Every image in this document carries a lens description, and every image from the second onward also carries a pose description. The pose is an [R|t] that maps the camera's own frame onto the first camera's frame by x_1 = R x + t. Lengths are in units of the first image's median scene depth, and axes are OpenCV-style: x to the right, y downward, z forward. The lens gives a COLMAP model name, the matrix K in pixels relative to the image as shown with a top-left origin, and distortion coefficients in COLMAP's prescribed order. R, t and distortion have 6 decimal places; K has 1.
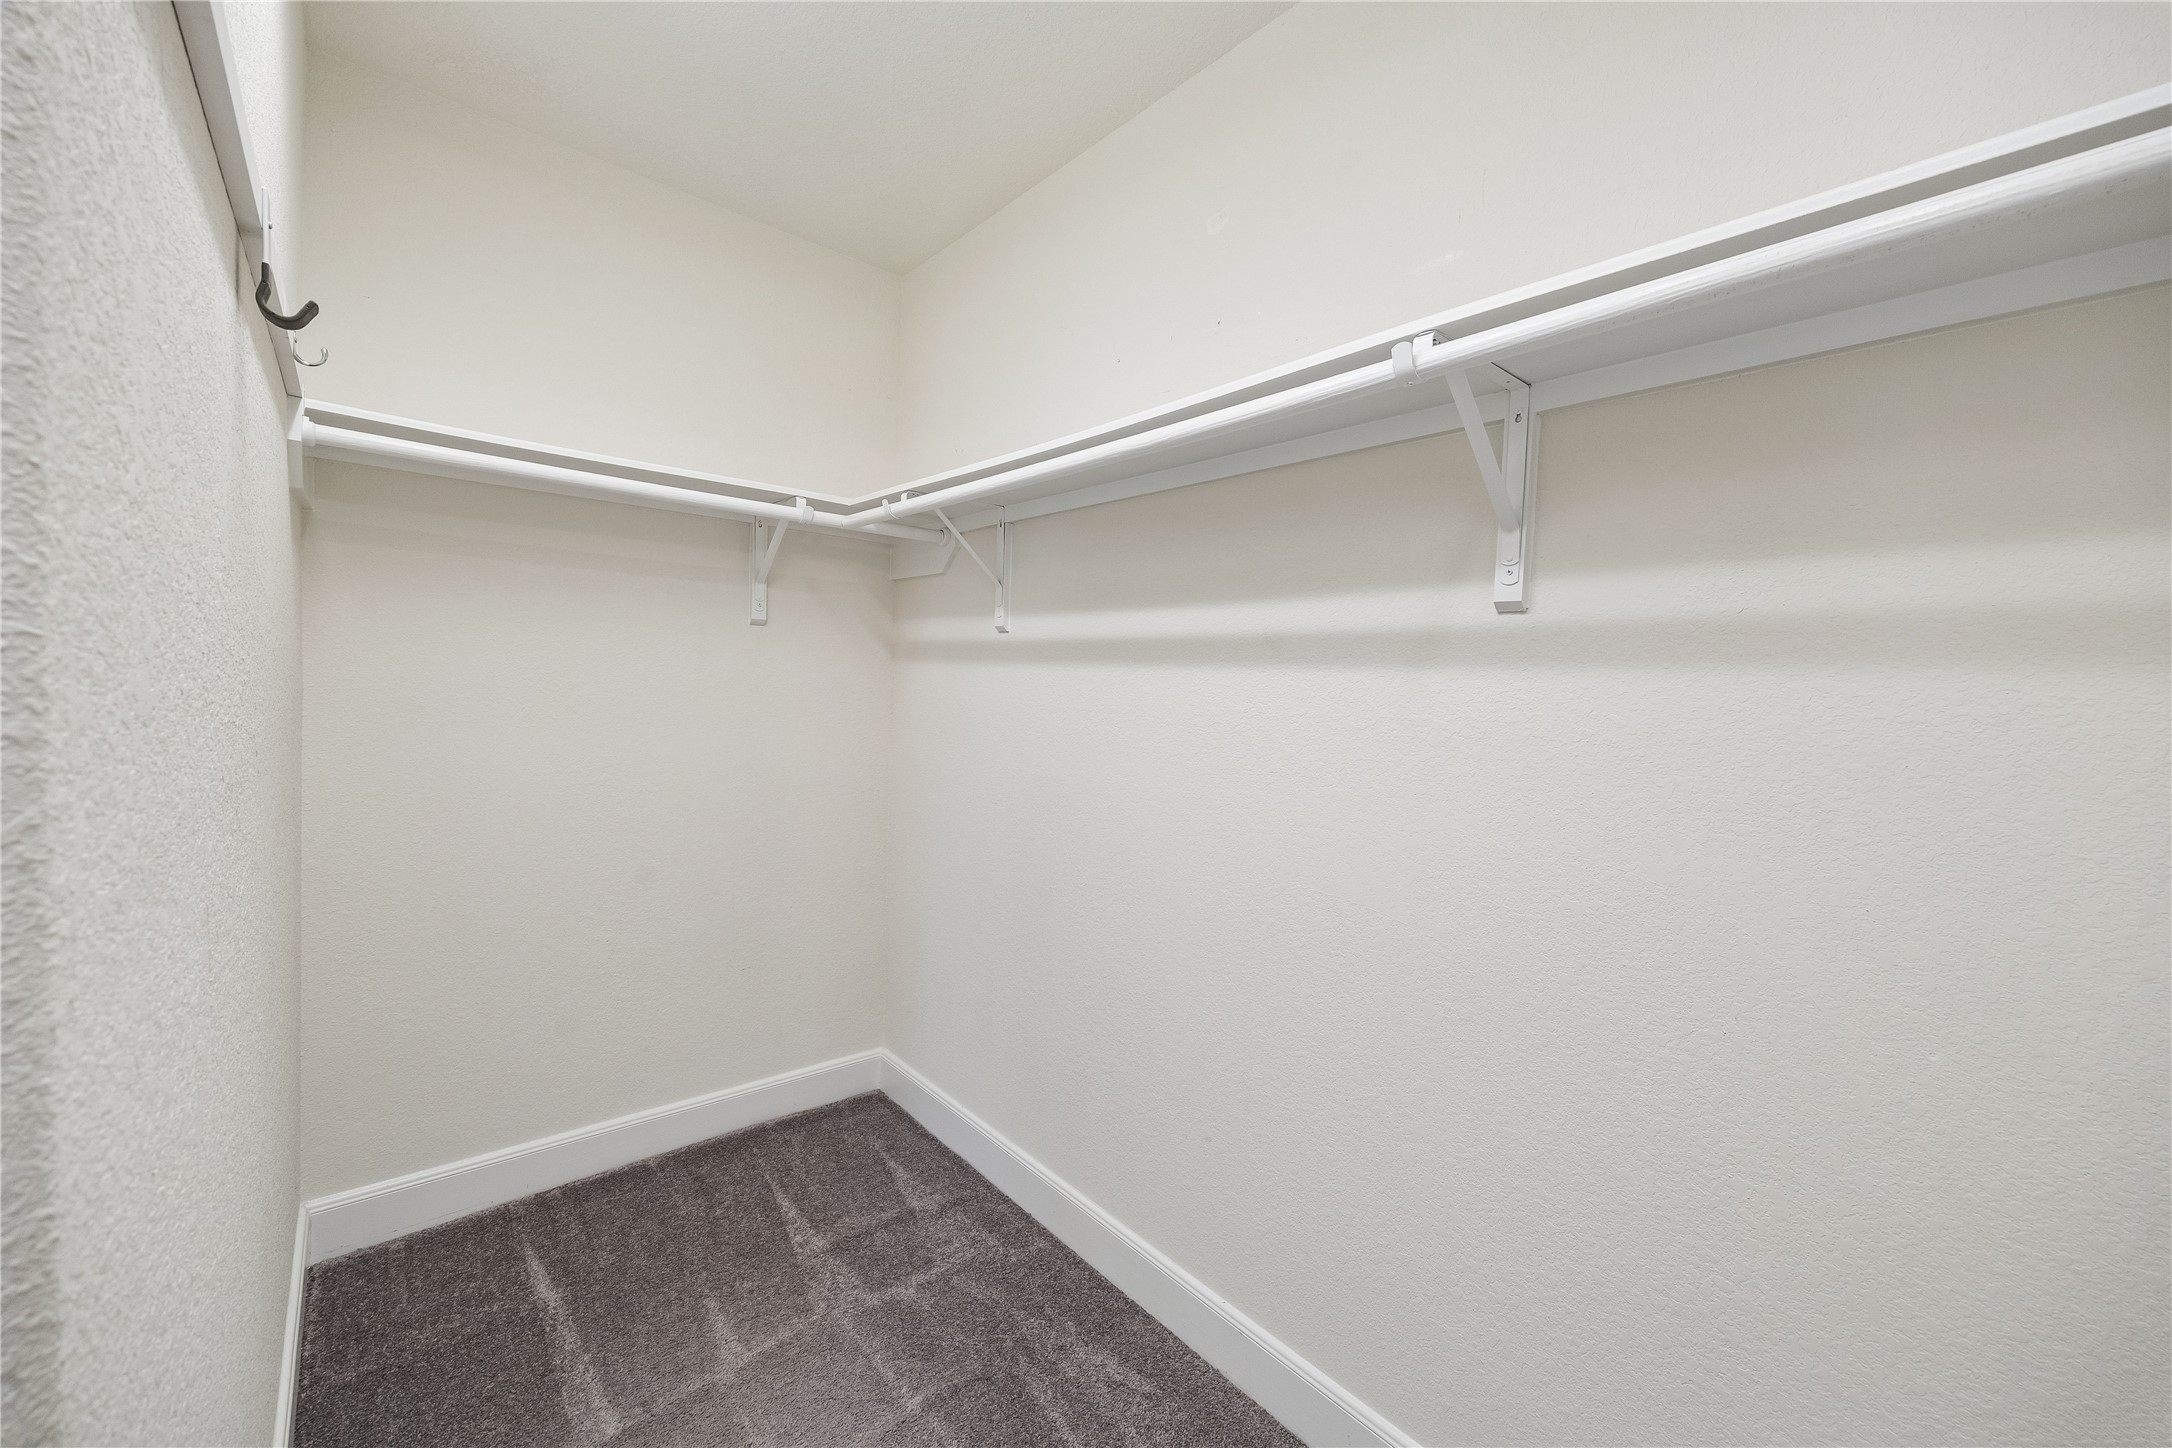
lens RADIAL K [[837.2, 0, 1095.1], [0, 837.2, 688.7], [0, 0, 1]] dist [-0.001040, -0.000139]
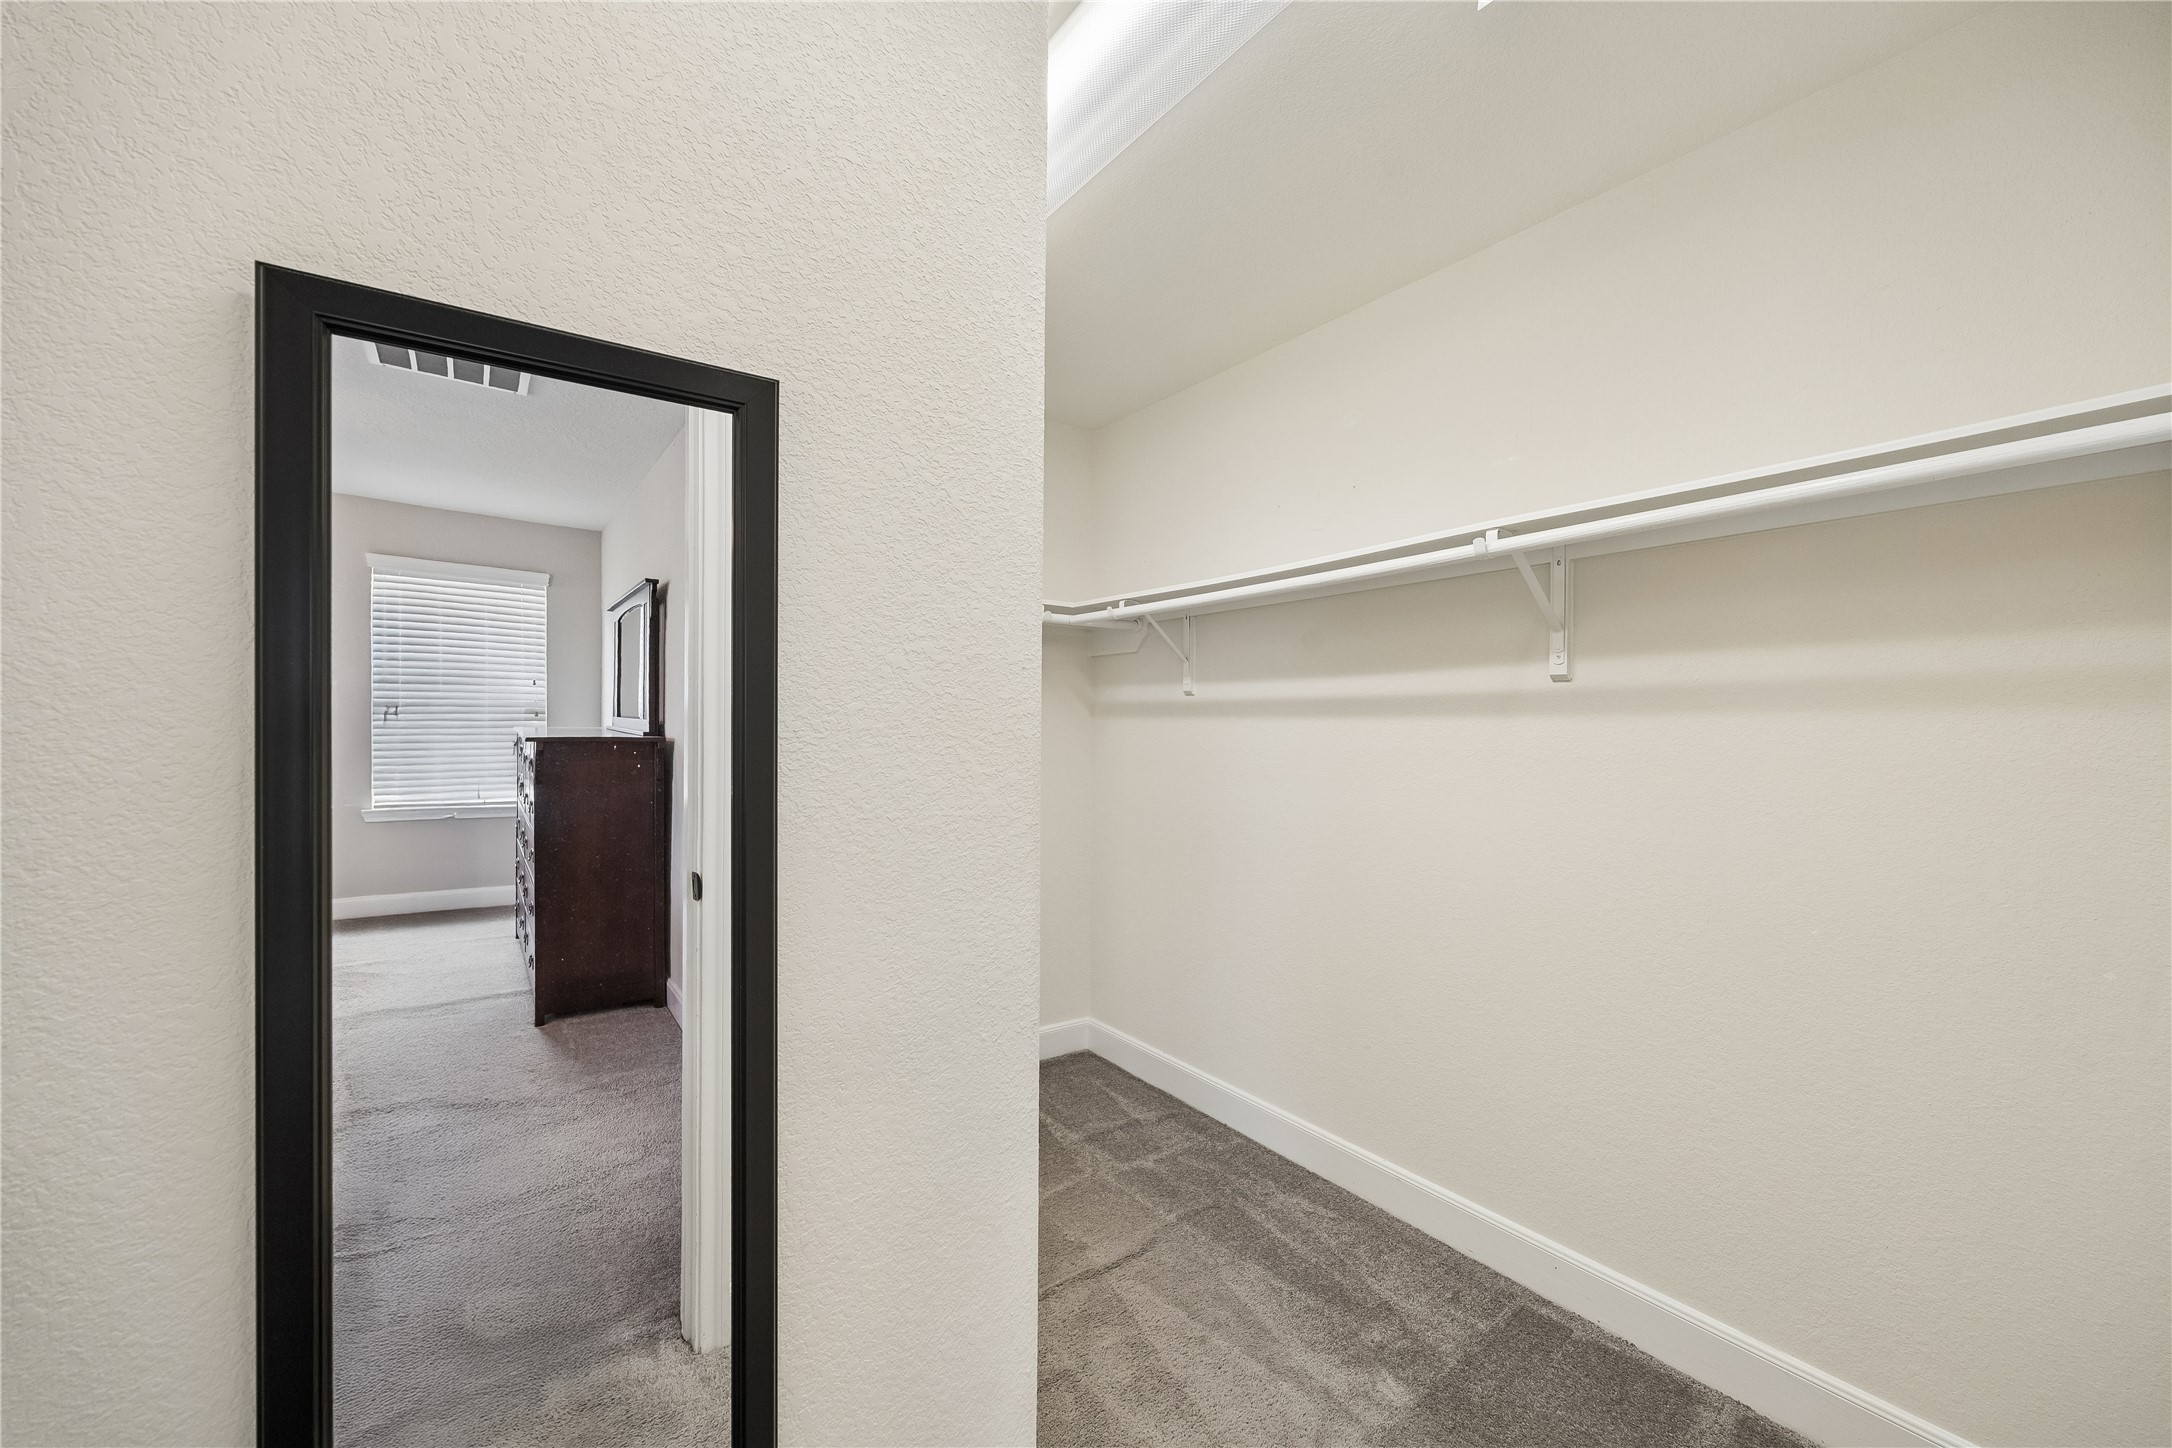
lens RADIAL K [[869.0, 0, 1049.7], [0, 869.0, 710.1], [0, 0, 1]] dist [0.000060, 0.000029]
pose [[0.988346, -0.034673, -0.148223, -0.141235], [0.031018, 0.999157, -0.026898, -0.012966], [0.149030, 0.021987, 0.988588, -0.491683]]
